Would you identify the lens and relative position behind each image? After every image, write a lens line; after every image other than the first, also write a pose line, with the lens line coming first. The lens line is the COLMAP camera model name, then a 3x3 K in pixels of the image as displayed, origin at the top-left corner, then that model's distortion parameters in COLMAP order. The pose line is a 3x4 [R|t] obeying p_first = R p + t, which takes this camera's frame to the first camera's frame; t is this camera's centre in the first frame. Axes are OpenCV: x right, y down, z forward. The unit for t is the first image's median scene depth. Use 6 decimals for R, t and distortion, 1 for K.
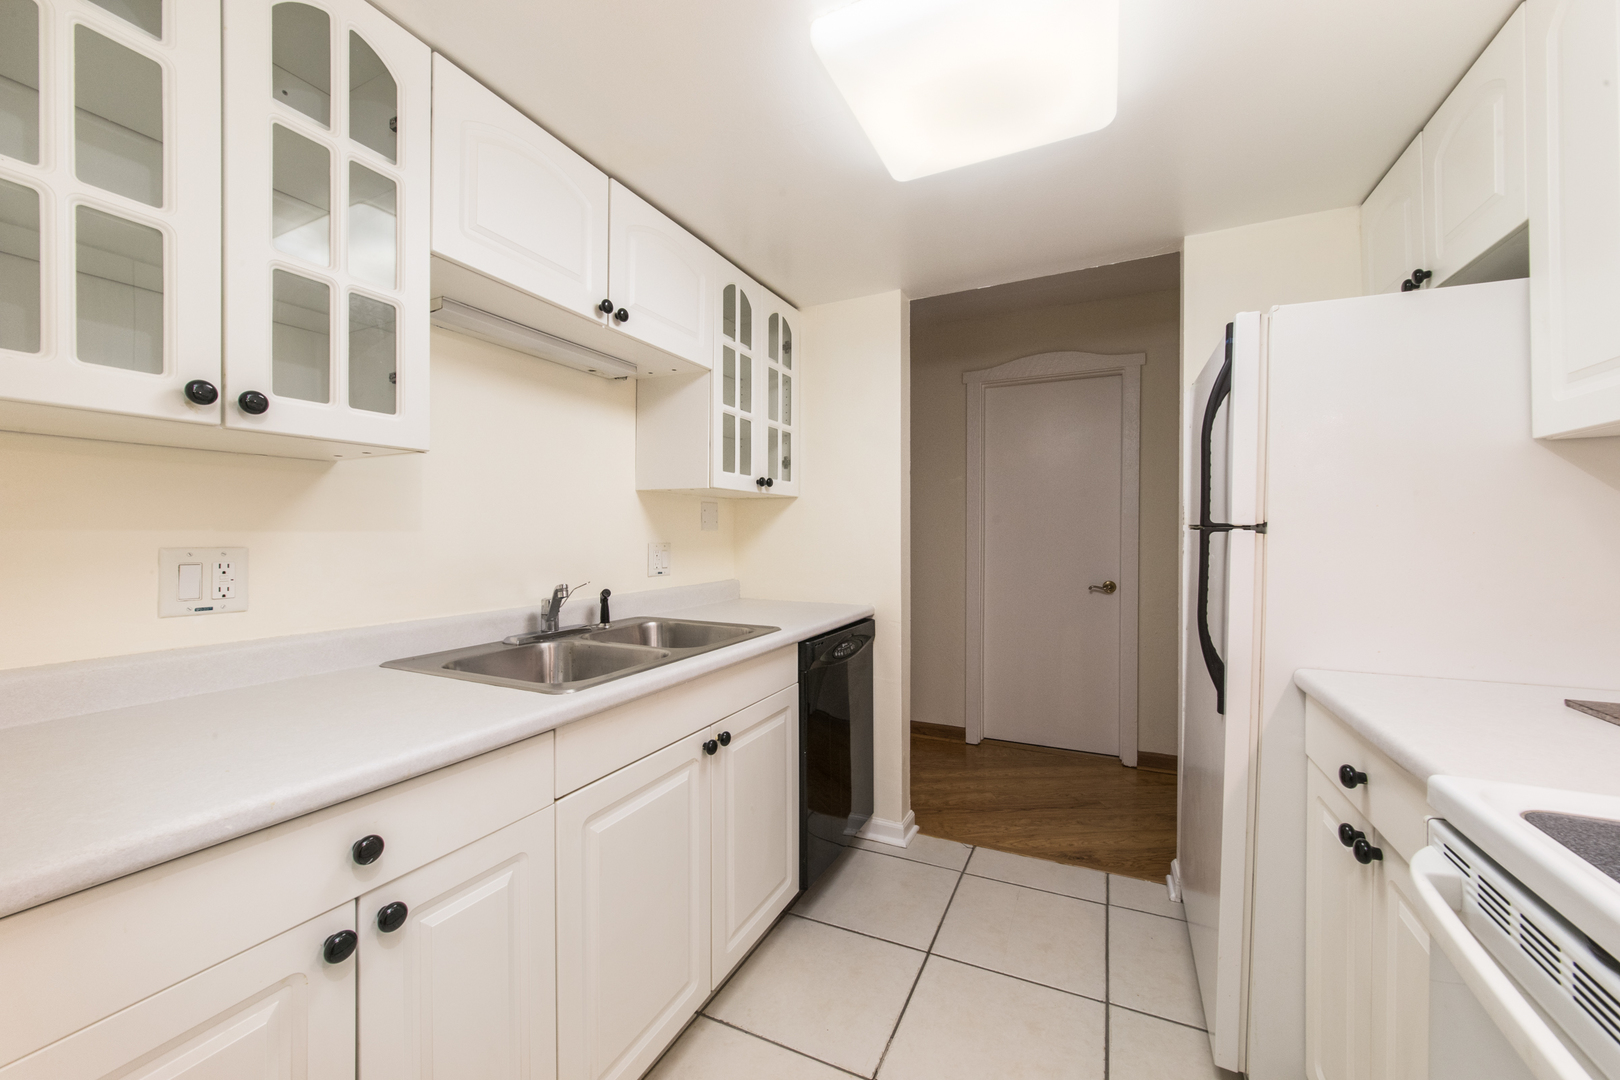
lens RADIAL K [[615.9, 0, 807.8], [0, 615.9, 538.0], [0, 0, 1]] dist [-0.004991, -0.003159]
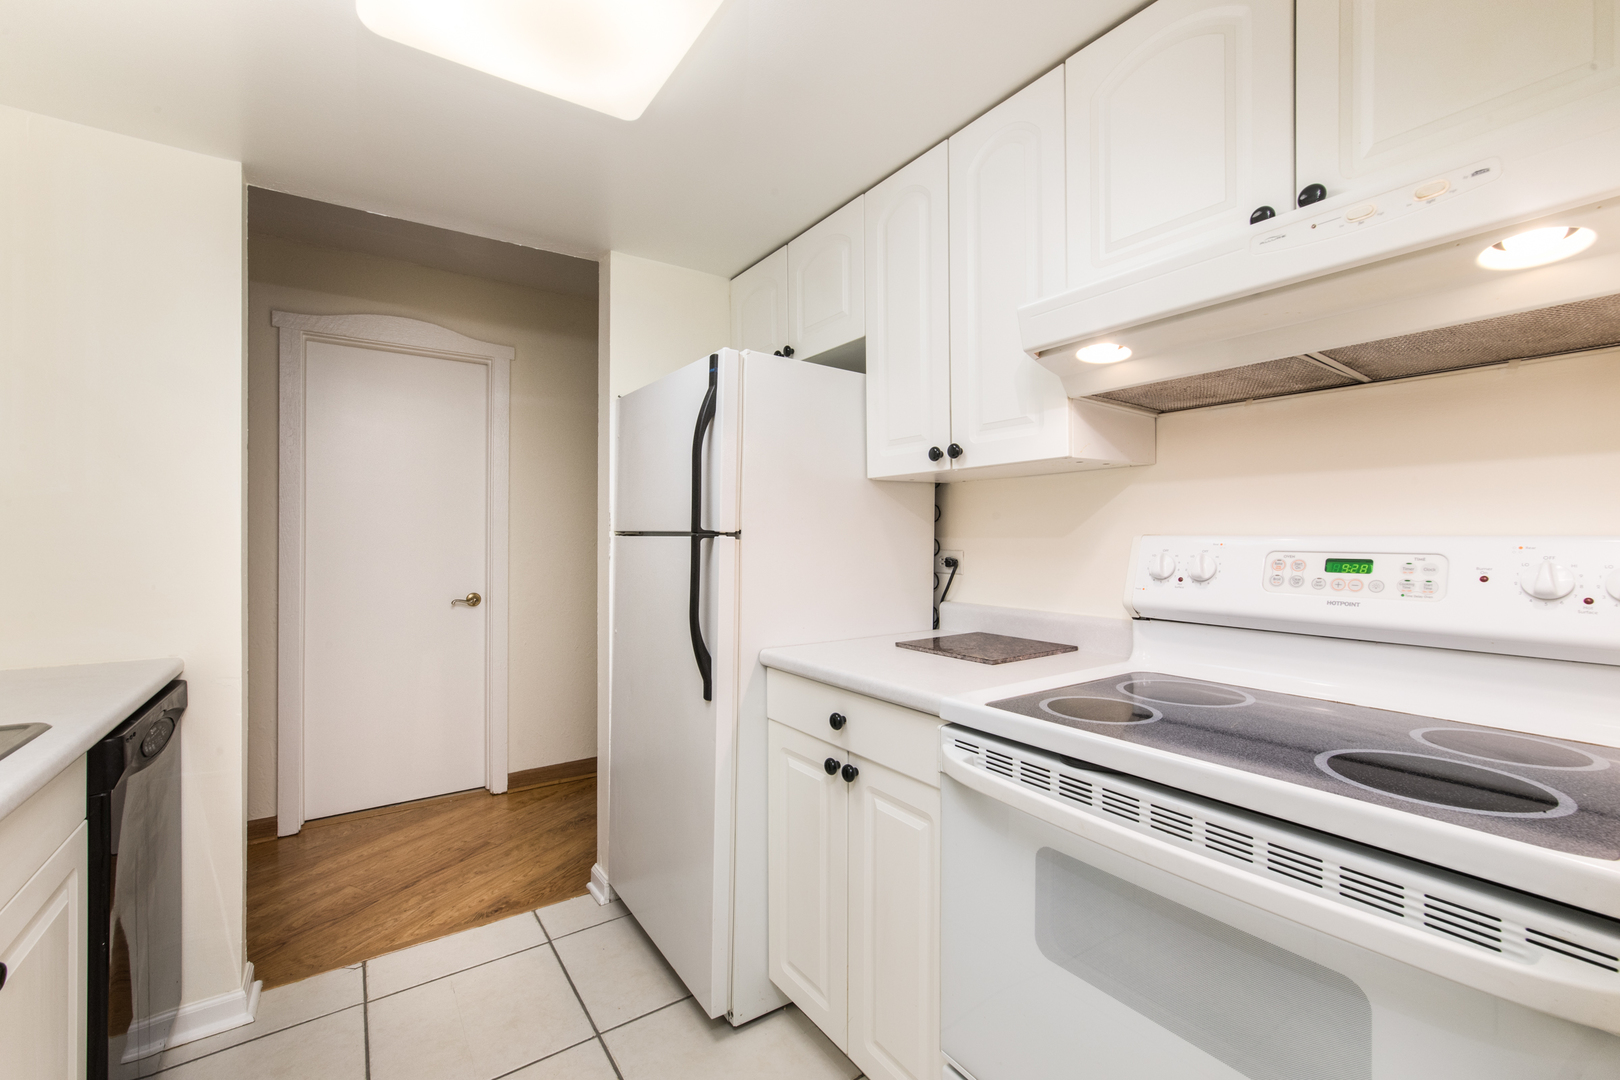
lens RADIAL K [[677.8, 0, 813.9], [0, 677.8, 539.8], [0, 0, 1]] dist [0.002302, 0.000209]
pose [[0.493056, 0.000600, 0.869997, -0.167512], [0.005475, 0.999978, -0.003793, -0.000691], [-0.869980, 0.006633, 0.493042, 0.119260]]
